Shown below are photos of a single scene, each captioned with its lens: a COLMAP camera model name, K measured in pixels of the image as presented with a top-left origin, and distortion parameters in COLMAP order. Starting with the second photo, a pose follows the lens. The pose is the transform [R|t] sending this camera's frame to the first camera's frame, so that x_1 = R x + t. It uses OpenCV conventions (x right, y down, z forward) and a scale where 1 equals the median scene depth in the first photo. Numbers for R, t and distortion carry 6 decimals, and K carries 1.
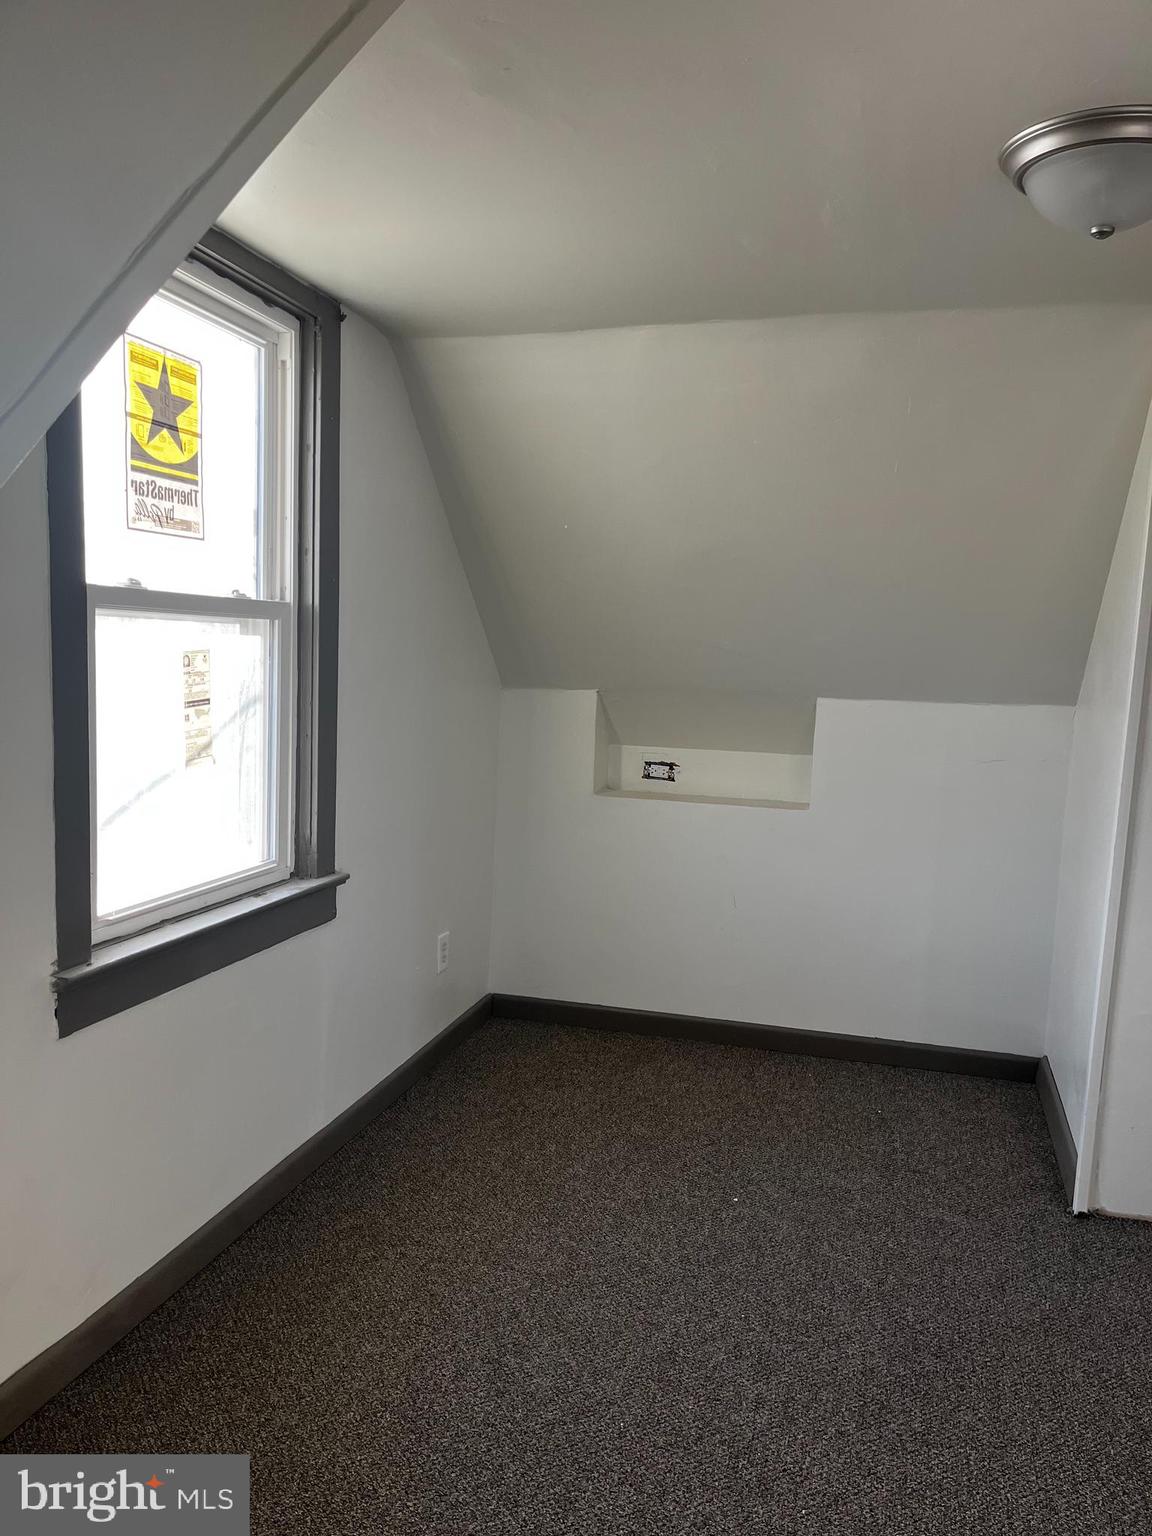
lens RADIAL K [[1163.4, 0, 564.2], [0, 1163.4, 768.1], [0, 0, 1]] dist [0.039401, -0.007578]
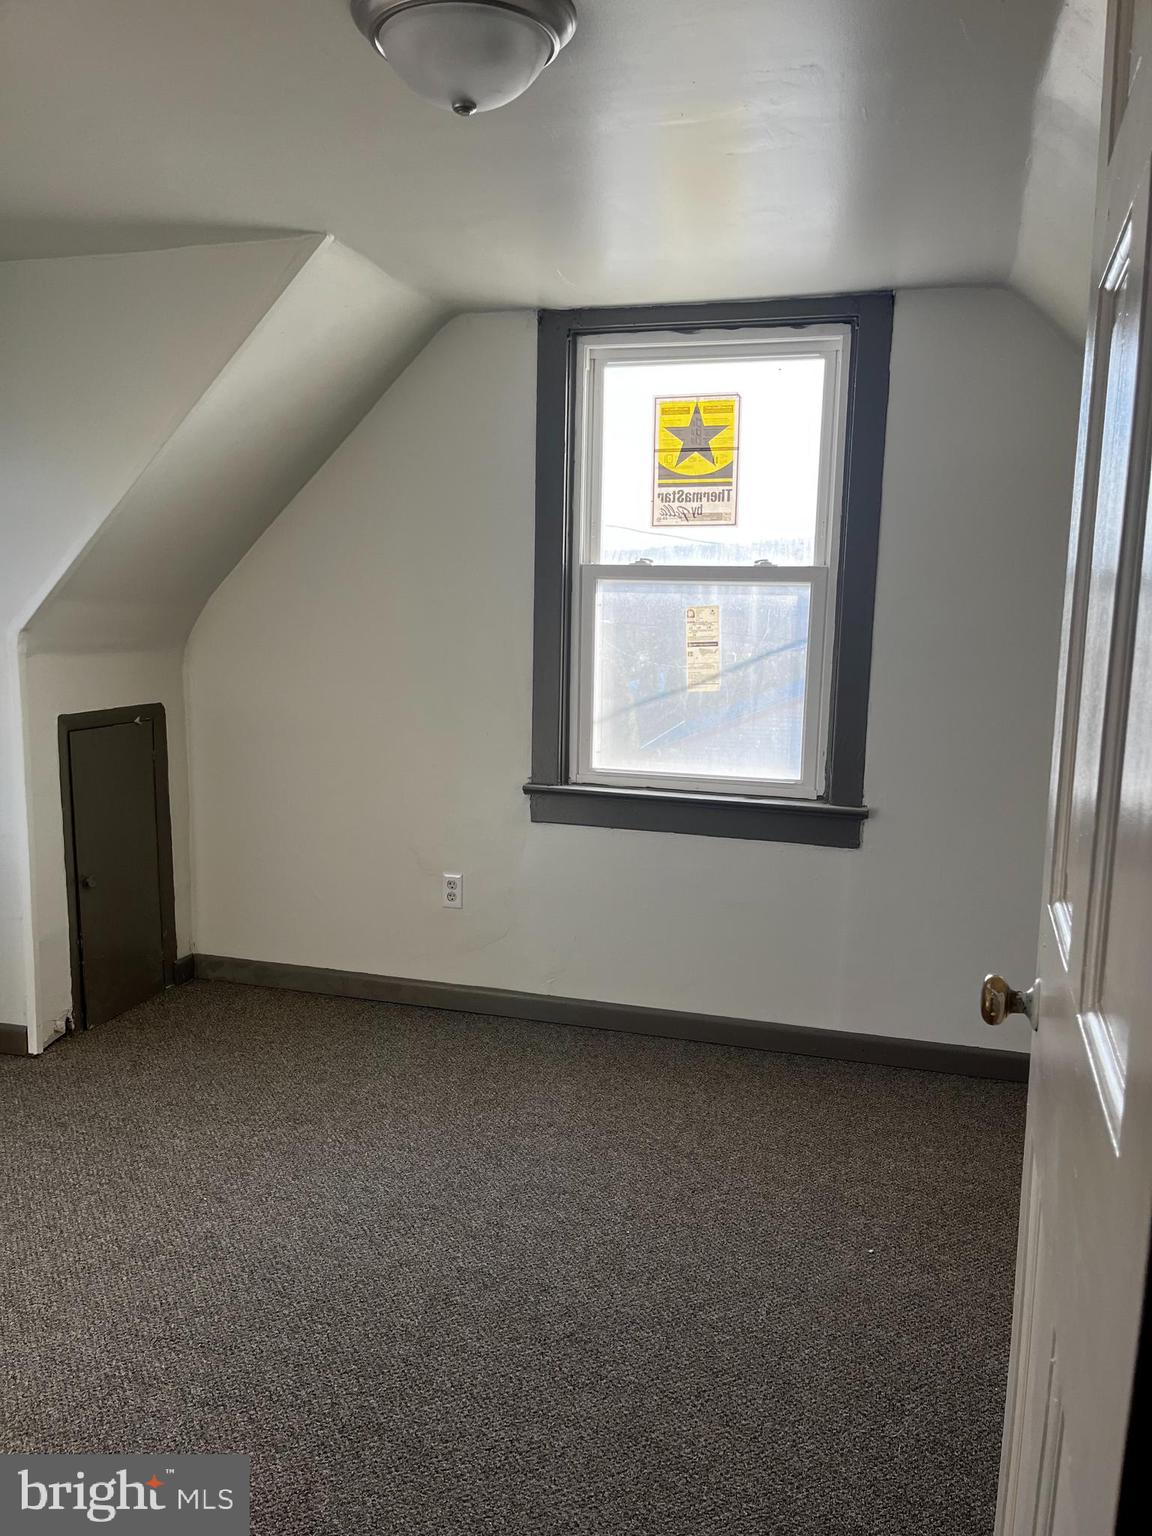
lens RADIAL K [[1163.4, 0, 564.2], [0, 1163.4, 768.1], [0, 0, 1]] dist [0.039401, -0.007578]
pose [[0.029056, 0.085637, -0.995903, 1.091987], [-0.125259, 0.988782, 0.081370, -0.002136], [0.991698, 0.122382, 0.039457, 0.813870]]
